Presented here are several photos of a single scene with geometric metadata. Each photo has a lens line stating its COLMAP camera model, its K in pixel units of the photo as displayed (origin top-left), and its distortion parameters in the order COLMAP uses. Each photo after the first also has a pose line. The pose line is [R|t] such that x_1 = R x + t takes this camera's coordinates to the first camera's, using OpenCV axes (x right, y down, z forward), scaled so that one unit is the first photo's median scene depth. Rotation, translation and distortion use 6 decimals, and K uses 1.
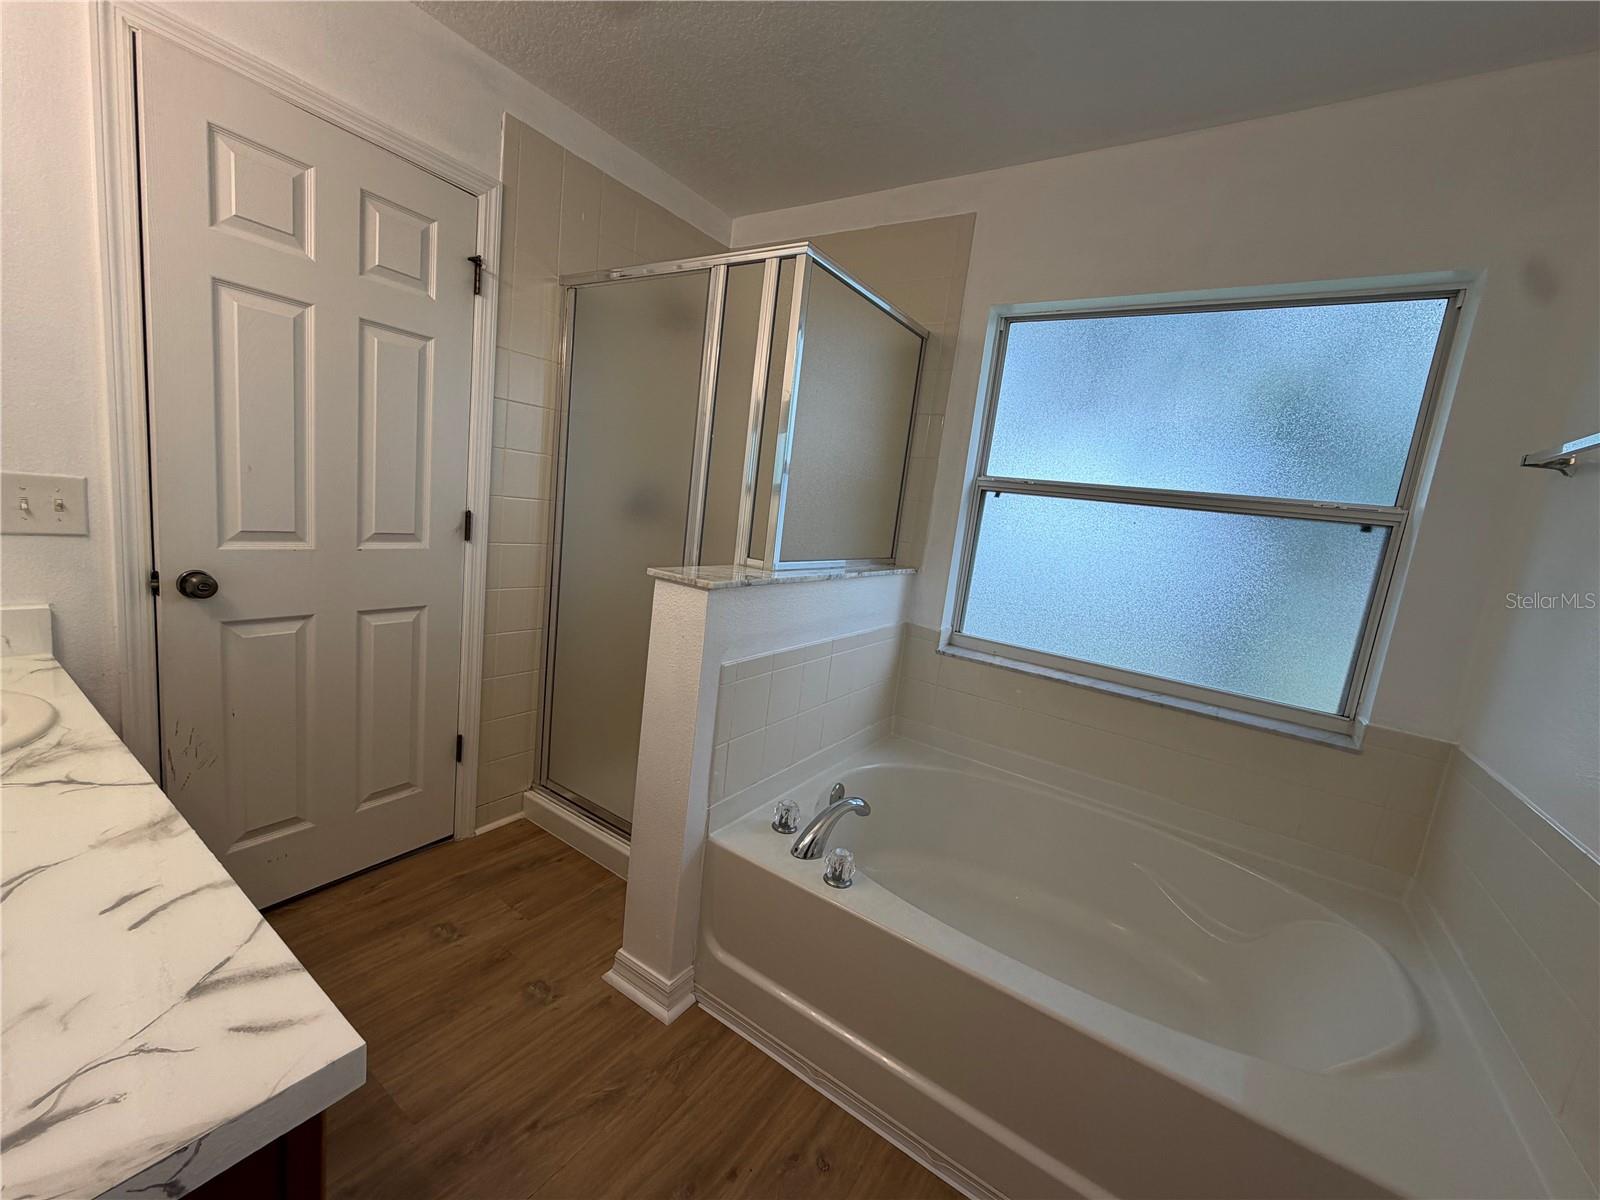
lens RADIAL K [[634.1, 0, 800.3], [0, 634.1, 603.4], [0, 0, 1]] dist [0.001960, 0.000096]
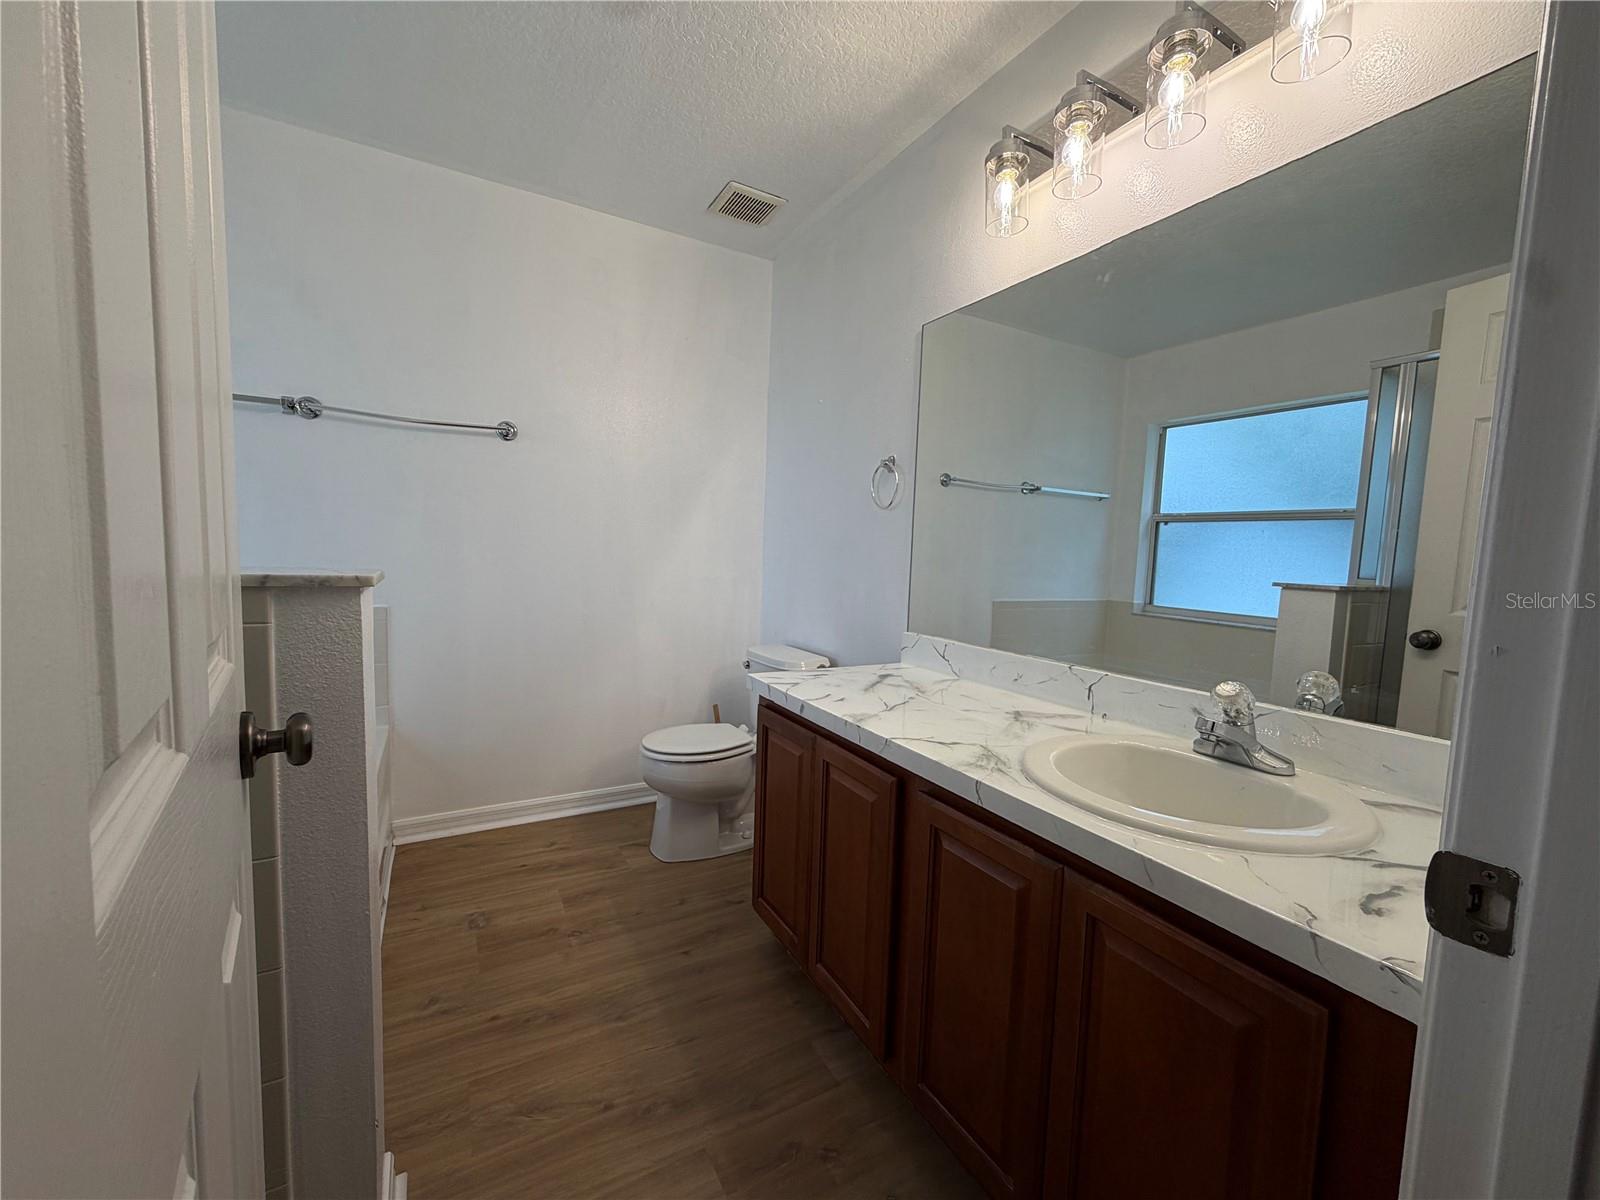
lens RADIAL K [[634.1, 0, 806.2], [0, 634.1, 603.2], [0, 0, 1]] dist [0.001960, 0.000096]
pose [[-0.888333, -0.184903, 0.420328, -0.995172], [-0.072283, 0.960243, 0.269646, -0.252133], [-0.453475, 0.209153, -0.866381, 1.590113]]
